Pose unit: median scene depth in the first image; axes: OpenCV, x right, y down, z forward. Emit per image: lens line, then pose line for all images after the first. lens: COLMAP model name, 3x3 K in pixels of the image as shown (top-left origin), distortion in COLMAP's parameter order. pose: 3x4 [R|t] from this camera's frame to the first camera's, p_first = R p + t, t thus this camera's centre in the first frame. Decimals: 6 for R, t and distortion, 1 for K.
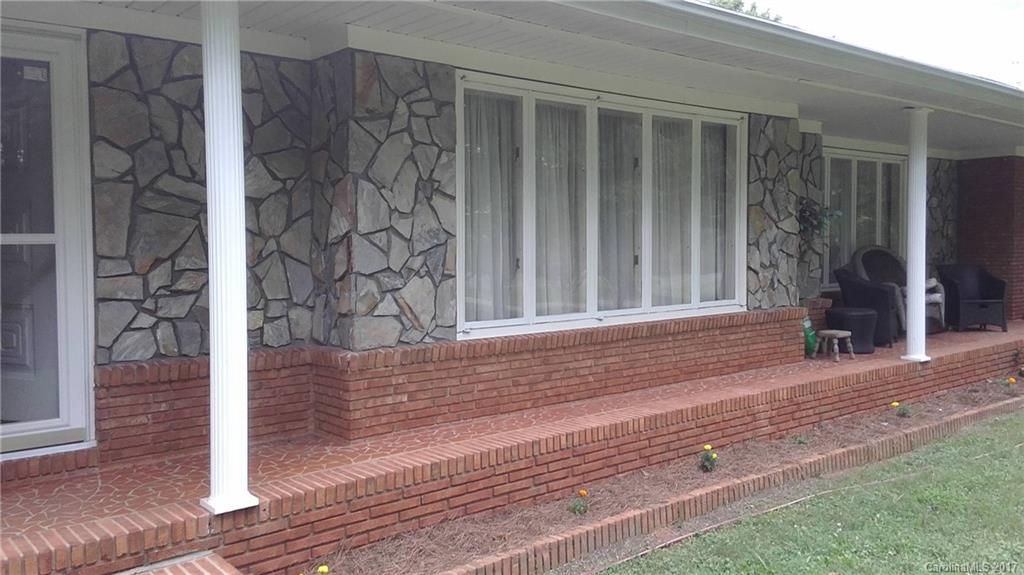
lens RADIAL K [[842.7, 0, 510.8], [0, 842.7, 267.1], [0, 0, 1]] dist [0.083011, 0.011071]
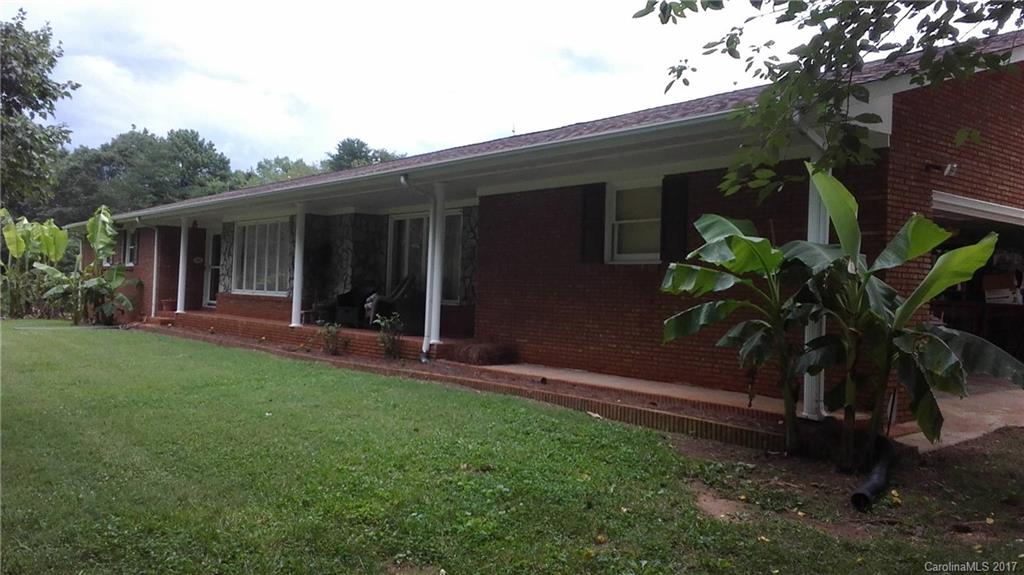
lens RADIAL K [[842.7, 0, 510.8], [0, 842.7, 267.1], [0, 0, 1]] dist [0.083011, 0.011071]
pose [[-0.038388, -0.019074, -0.999081, 3.110711], [-0.060297, 0.998040, -0.016738, -0.035286], [0.997442, 0.059599, -0.039463, 2.016138]]
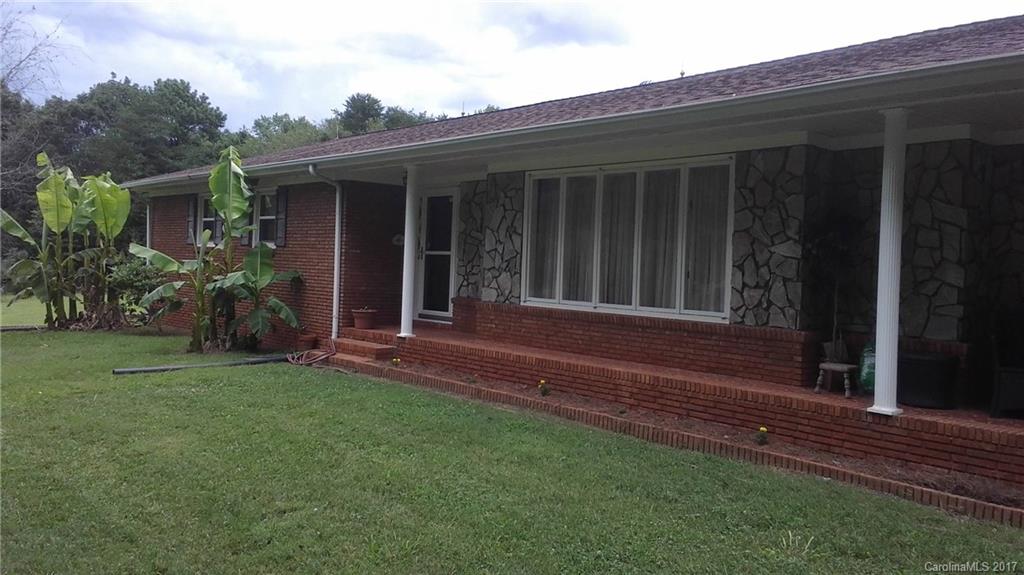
lens RADIAL K [[860.0, 0, 509.9], [0, 860.0, 266.4], [0, 0, 1]] dist [0.073669, -0.001082]
pose [[0.004994, 0.012589, -0.999908, 1.687192], [-0.064311, 0.997855, 0.012242, -0.024618], [0.997917, 0.064244, 0.005793, 0.809900]]
